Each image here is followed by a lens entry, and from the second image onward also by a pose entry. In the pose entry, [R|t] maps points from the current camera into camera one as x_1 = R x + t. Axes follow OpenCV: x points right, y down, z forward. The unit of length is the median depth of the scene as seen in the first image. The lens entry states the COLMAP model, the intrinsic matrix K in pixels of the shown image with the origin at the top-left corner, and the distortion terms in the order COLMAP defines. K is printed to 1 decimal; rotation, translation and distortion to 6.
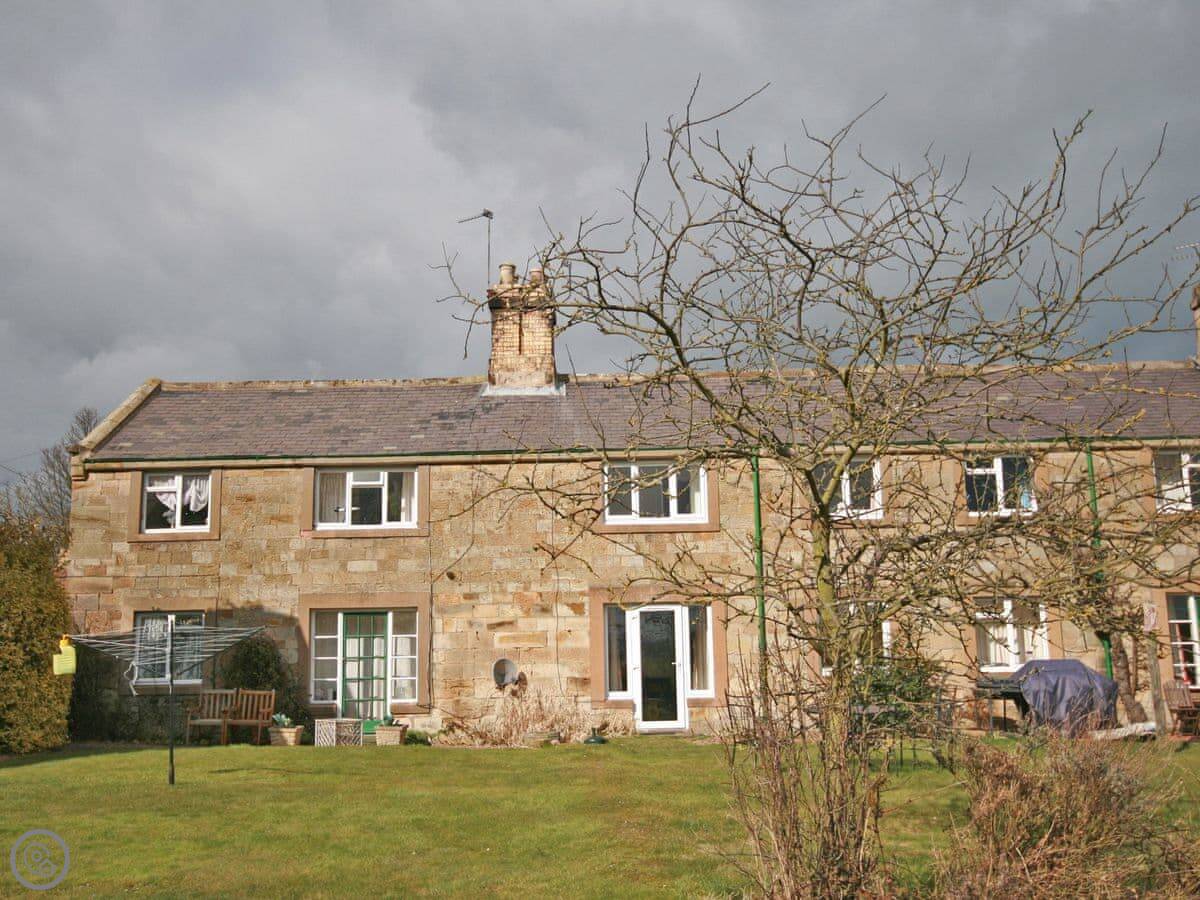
lens RADIAL K [[1157.0, 0, 600.0], [0, 1157.0, 450.9], [0, 0, 1]] dist [0.002281, 0.000000]
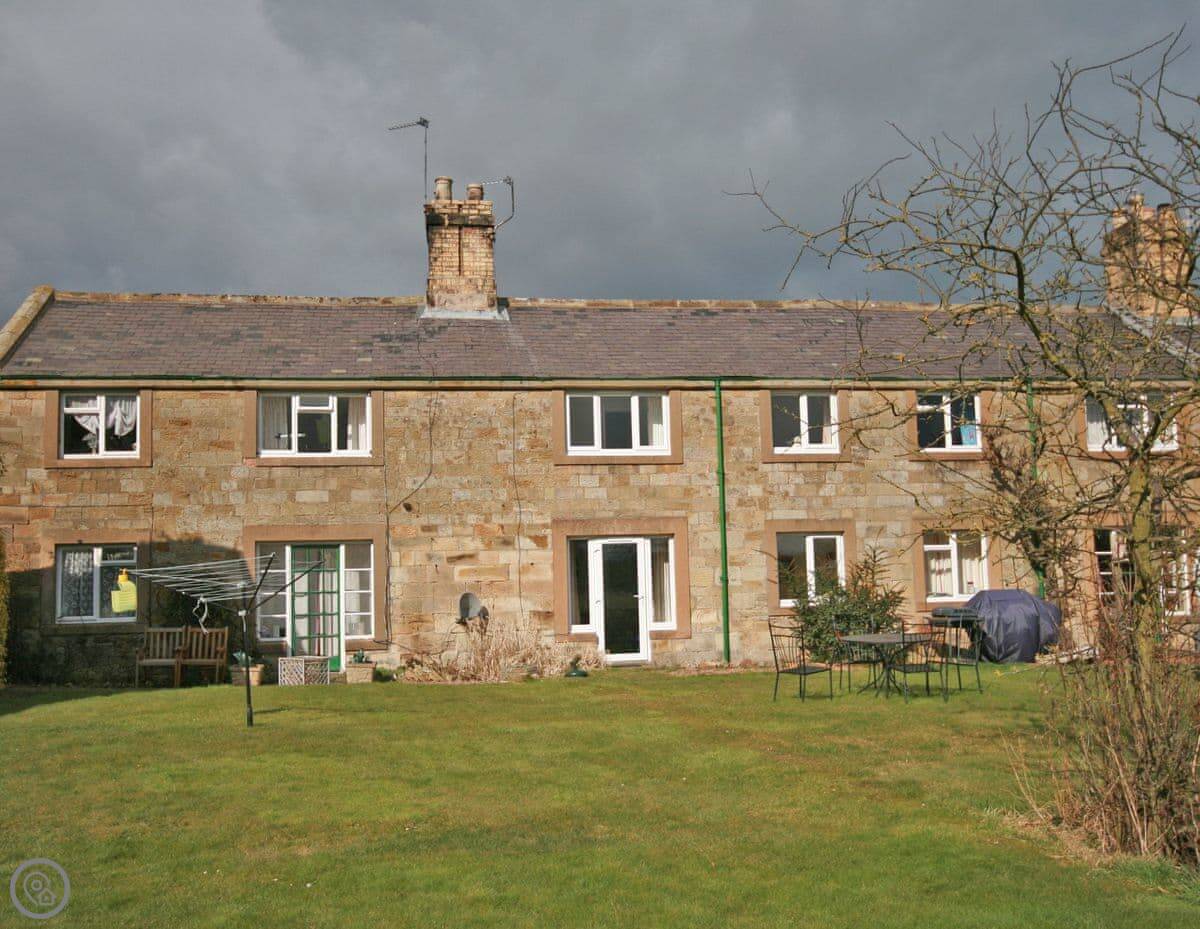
lens RADIAL K [[1199.0, 0, 599.8], [0, 1199.0, 463.7], [0, 0, 1]] dist [0.001521, 0.000000]
pose [[0.984909, 0.011299, 0.172707, -0.143178], [-0.023532, 0.997342, 0.068951, 0.000296], [-0.171469, -0.071974, 0.982557, 0.003362]]
